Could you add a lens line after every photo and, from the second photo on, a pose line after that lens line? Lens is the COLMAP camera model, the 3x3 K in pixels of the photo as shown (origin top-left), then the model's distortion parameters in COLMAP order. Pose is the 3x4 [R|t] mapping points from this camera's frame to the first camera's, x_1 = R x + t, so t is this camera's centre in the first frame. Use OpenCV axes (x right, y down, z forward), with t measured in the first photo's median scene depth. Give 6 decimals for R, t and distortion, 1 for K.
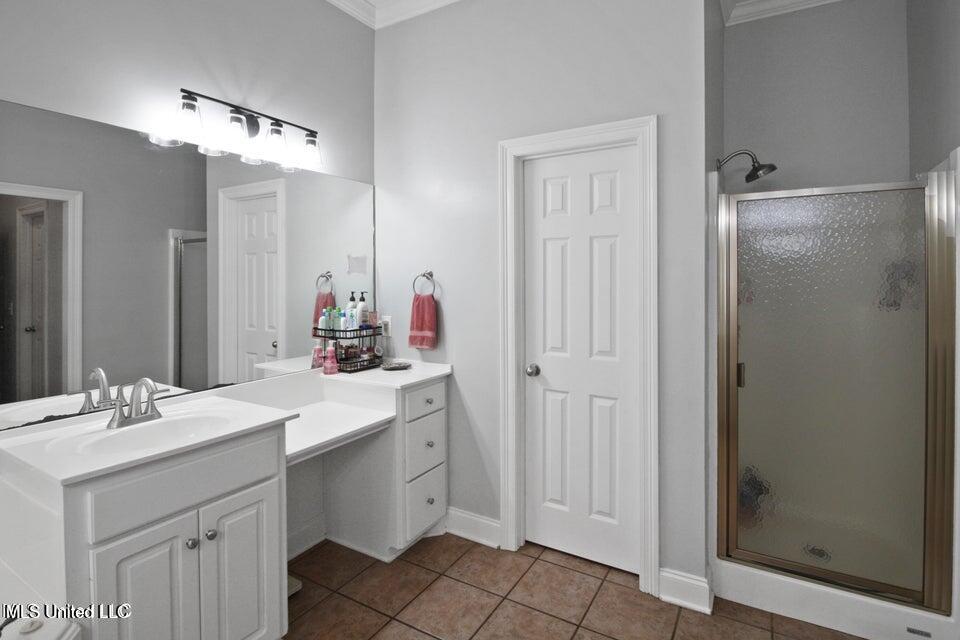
lens RADIAL K [[477.6, 0, 498.5], [0, 477.6, 281.8], [0, 0, 1]] dist [-0.002751, -0.000394]
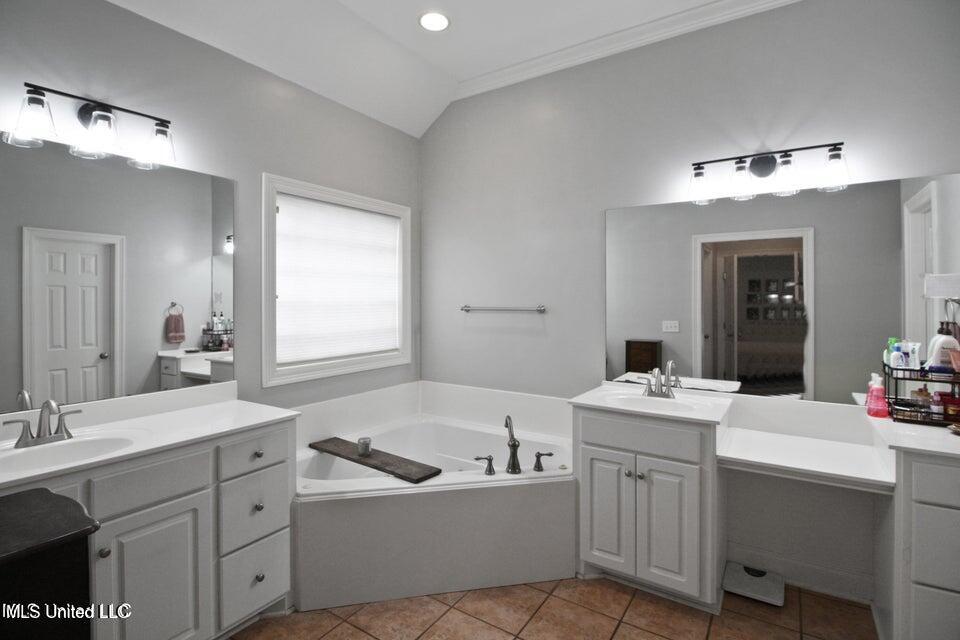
lens RADIAL K [[471.8, 0, 464.2], [0, 471.8, 294.8], [0, 0, 1]] dist [-0.001103, -0.016764]
pose [[-0.083803, -0.004110, -0.996474, 0.713517], [-0.007300, 0.999967, -0.003511, -0.019238], [0.996456, 0.006980, -0.083831, 0.447964]]
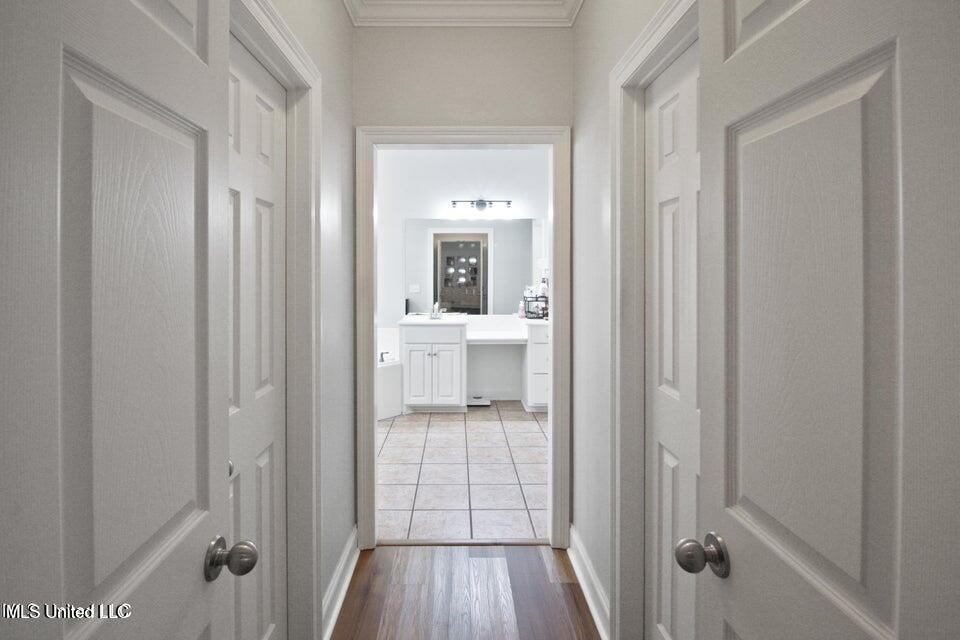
lens RADIAL K [[471.8, 0, 464.2], [0, 471.8, 294.8], [0, 0, 1]] dist [-0.001103, -0.016764]
pose [[0.501350, 0.045017, -0.864073, 1.663558], [-0.007085, 0.998826, 0.047926, -0.000782], [0.865216, -0.017906, 0.501080, -0.282803]]
